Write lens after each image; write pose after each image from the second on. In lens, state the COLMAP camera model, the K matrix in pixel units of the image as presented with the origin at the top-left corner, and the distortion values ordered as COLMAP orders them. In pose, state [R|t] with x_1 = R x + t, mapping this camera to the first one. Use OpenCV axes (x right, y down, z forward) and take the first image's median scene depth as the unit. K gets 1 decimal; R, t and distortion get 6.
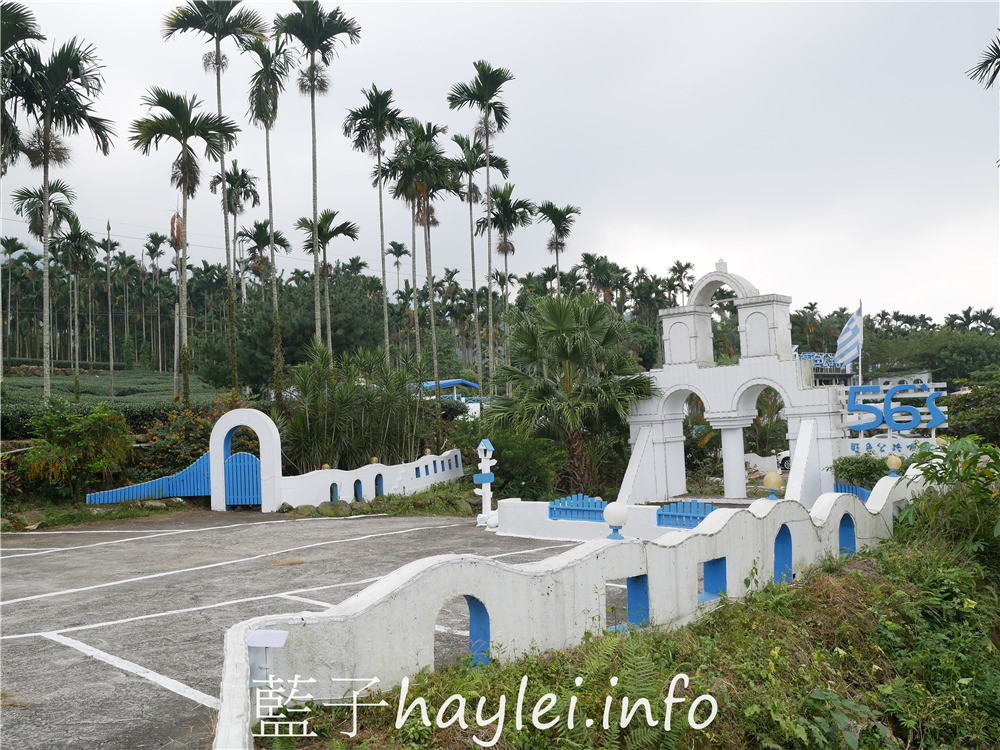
lens RADIAL K [[877.6, 0, 499.8], [0, 877.6, 376.0], [0, 0, 1]] dist [0.002834, 0.000727]
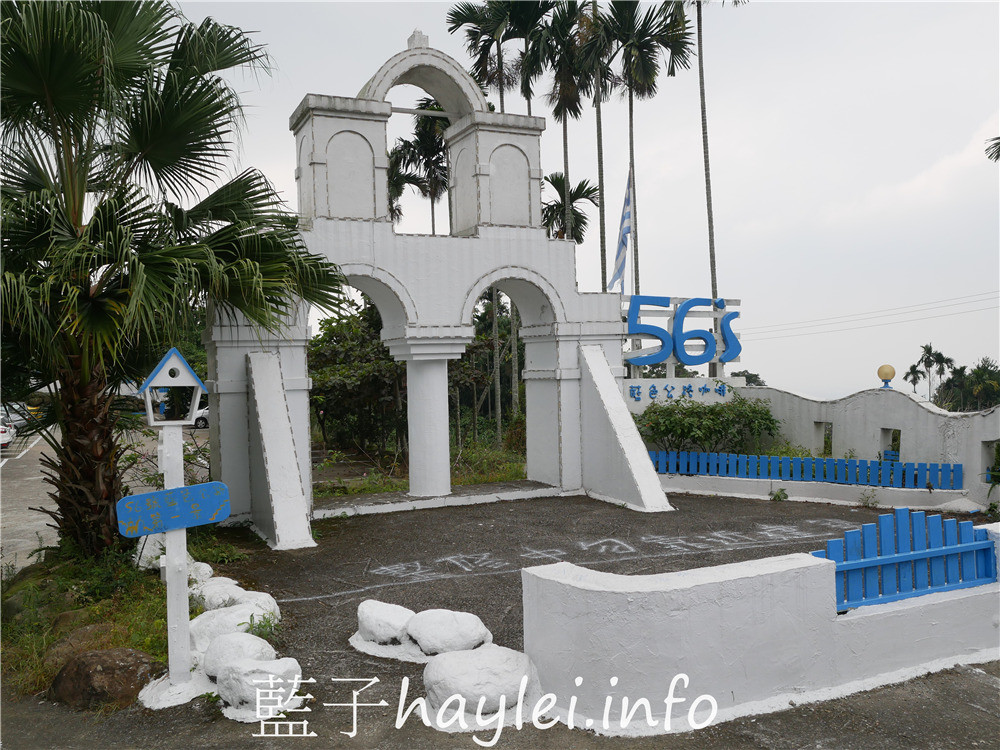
lens RADIAL K [[877.6, 0, 499.9], [0, 877.6, 374.1], [0, 0, 1]] dist [0.002834, 0.000727]
pose [[0.360642, 0.028673, 0.932264, -0.200629], [-0.038210, 0.999142, -0.015948, 0.074082], [-0.931921, -0.029871, 0.361428, 0.775903]]
